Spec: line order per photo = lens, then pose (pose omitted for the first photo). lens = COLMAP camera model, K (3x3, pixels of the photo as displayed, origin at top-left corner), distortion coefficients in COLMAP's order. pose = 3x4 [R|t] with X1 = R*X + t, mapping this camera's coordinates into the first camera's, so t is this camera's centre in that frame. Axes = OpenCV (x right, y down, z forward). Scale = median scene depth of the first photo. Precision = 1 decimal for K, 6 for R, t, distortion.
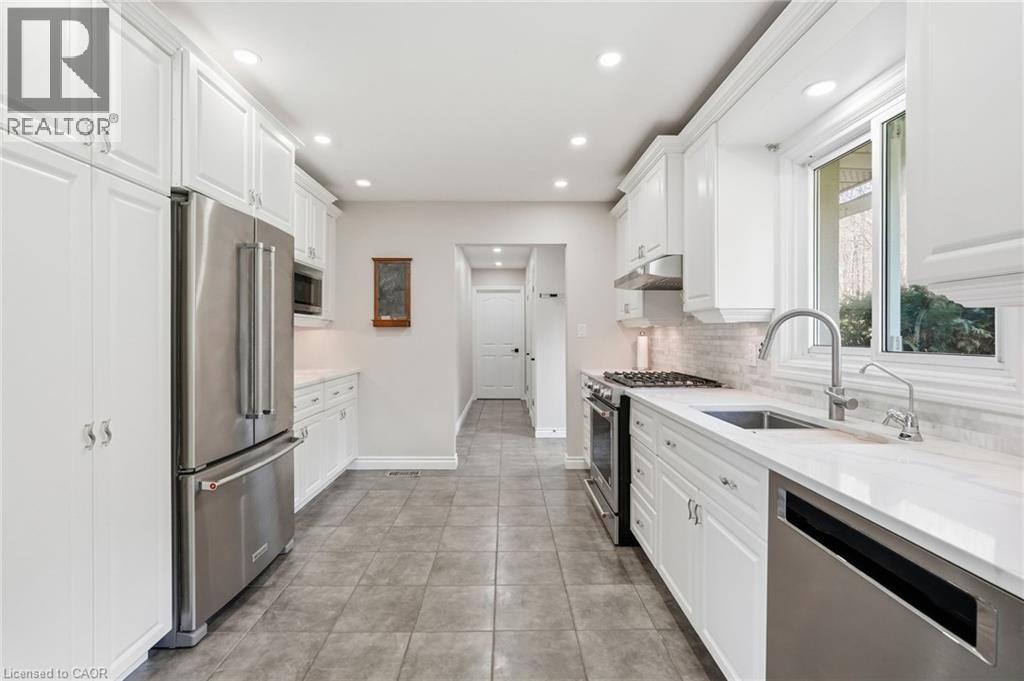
lens RADIAL K [[459.1, 0, 515.6], [0, 459.1, 335.4], [0, 0, 1]] dist [-0.013552, 0.004165]
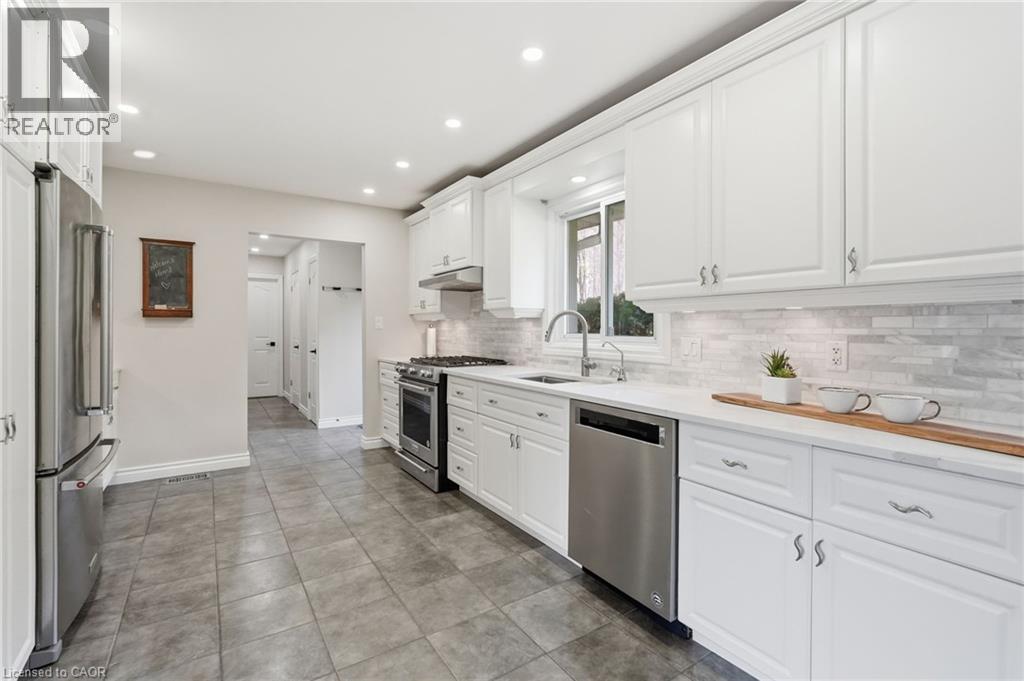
lens RADIAL K [[459.1, 0, 531.0], [0, 459.1, 330.2], [0, 0, 1]] dist [-0.013552, 0.004165]
pose [[0.828221, -0.002439, 0.560396, -0.294165], [0.000582, 0.999994, 0.003491, 0.005752], [-0.560401, -0.002565, 0.828217, -0.209522]]
